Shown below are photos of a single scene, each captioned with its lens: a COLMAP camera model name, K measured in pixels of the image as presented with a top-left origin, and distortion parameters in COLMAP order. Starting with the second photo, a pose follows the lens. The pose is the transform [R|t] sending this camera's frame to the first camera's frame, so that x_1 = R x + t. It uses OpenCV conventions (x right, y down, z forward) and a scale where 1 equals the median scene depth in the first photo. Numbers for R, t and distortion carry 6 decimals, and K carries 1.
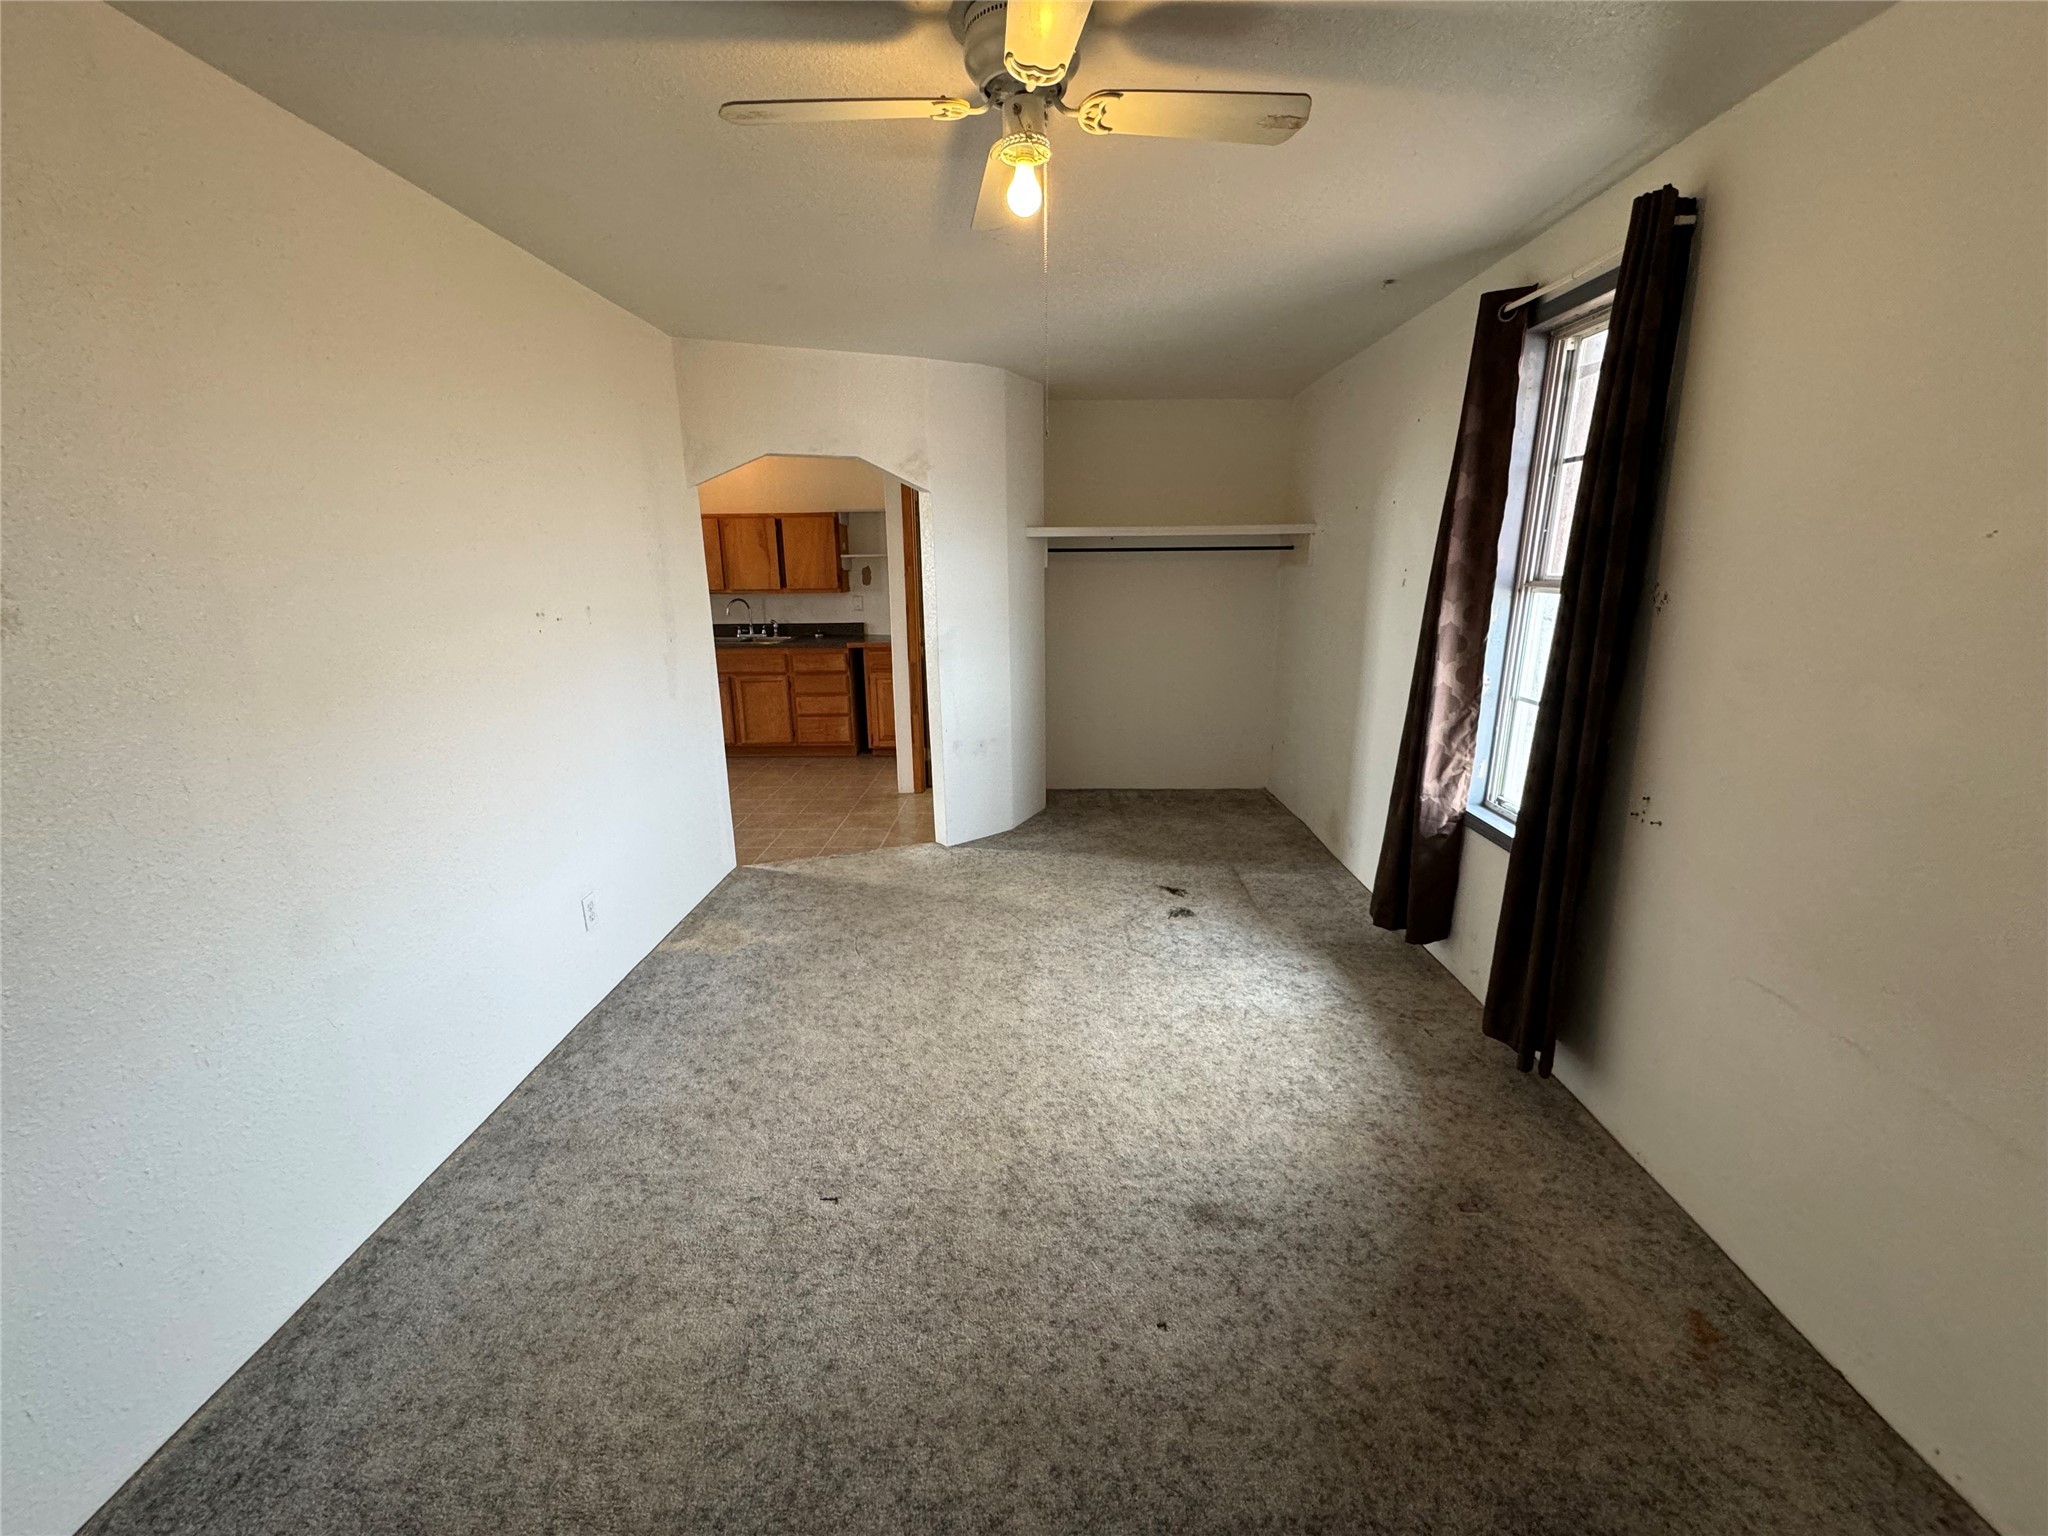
lens RADIAL K [[825.0, 0, 1018.7], [0, 825.0, 763.1], [0, 0, 1]] dist [-0.001314, -0.000026]
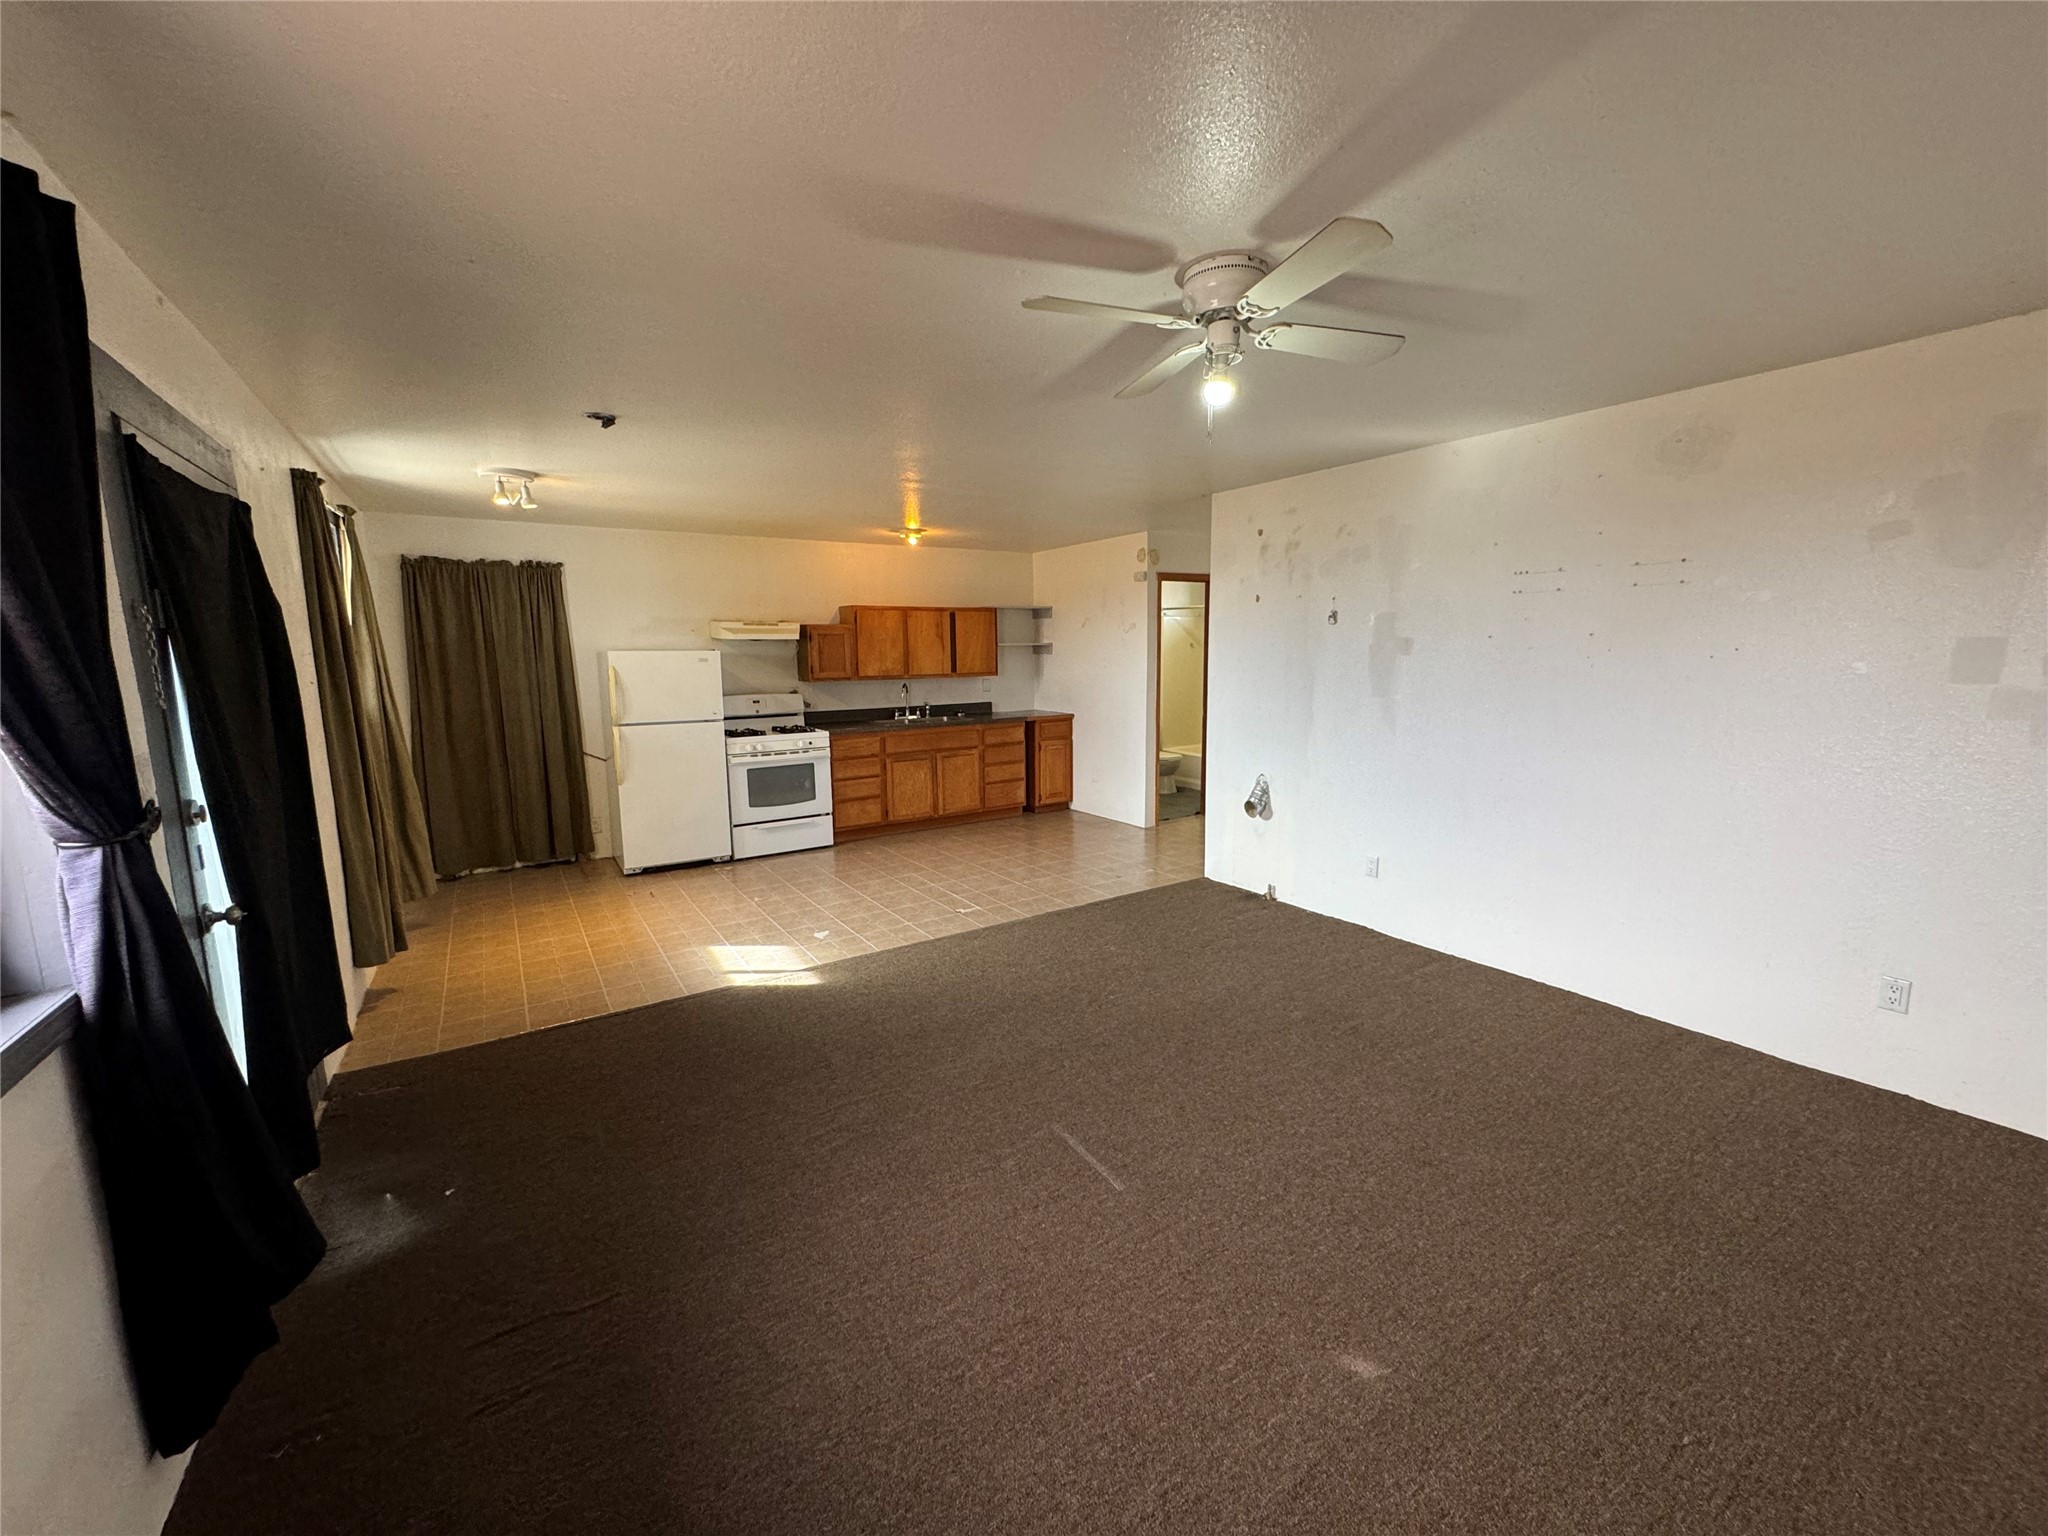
lens RADIAL K [[820.7, 0, 1021.7], [0, 820.7, 772.5], [0, 0, 1]] dist [0.002055, 0.000694]
pose [[0.823431, -0.085874, 0.560881, -0.849973], [0.141455, 0.988340, -0.056351, -0.003011], [-0.549502, 0.125741, 0.825976, 0.049581]]
